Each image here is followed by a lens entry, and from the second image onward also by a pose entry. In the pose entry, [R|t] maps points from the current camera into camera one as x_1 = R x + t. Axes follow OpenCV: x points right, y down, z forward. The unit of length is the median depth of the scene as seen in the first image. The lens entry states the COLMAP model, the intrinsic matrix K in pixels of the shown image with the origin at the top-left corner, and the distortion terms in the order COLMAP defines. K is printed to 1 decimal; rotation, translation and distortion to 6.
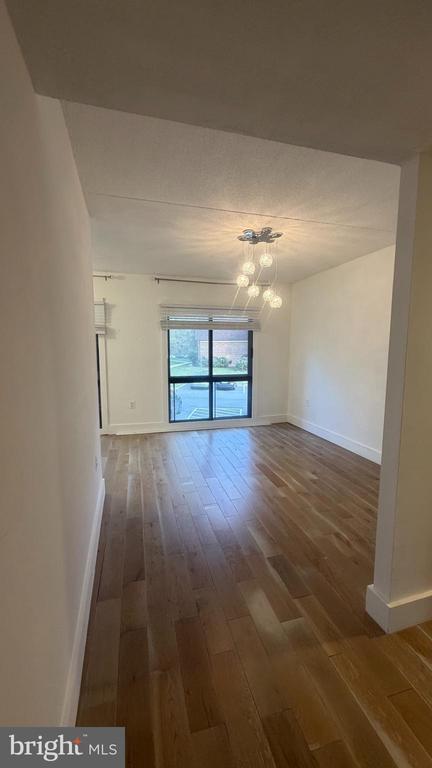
lens RADIAL K [[309.8, 0, 219.5], [0, 309.8, 384.5], [0, 0, 1]] dist [0.002897, 0.000120]
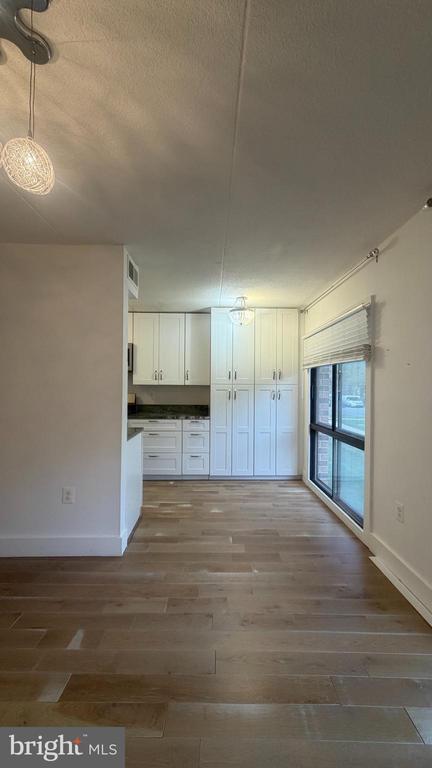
lens RADIAL K [[309.8, 0, 215.5], [0, 309.8, 387.2], [0, 0, 1]] dist [0.002897, 0.000120]
pose [[-0.260054, 0.001509, -0.965593, 0.318526], [-0.113036, 0.993076, 0.031995, -0.138771], [0.958955, 0.117468, -0.258082, 1.212885]]
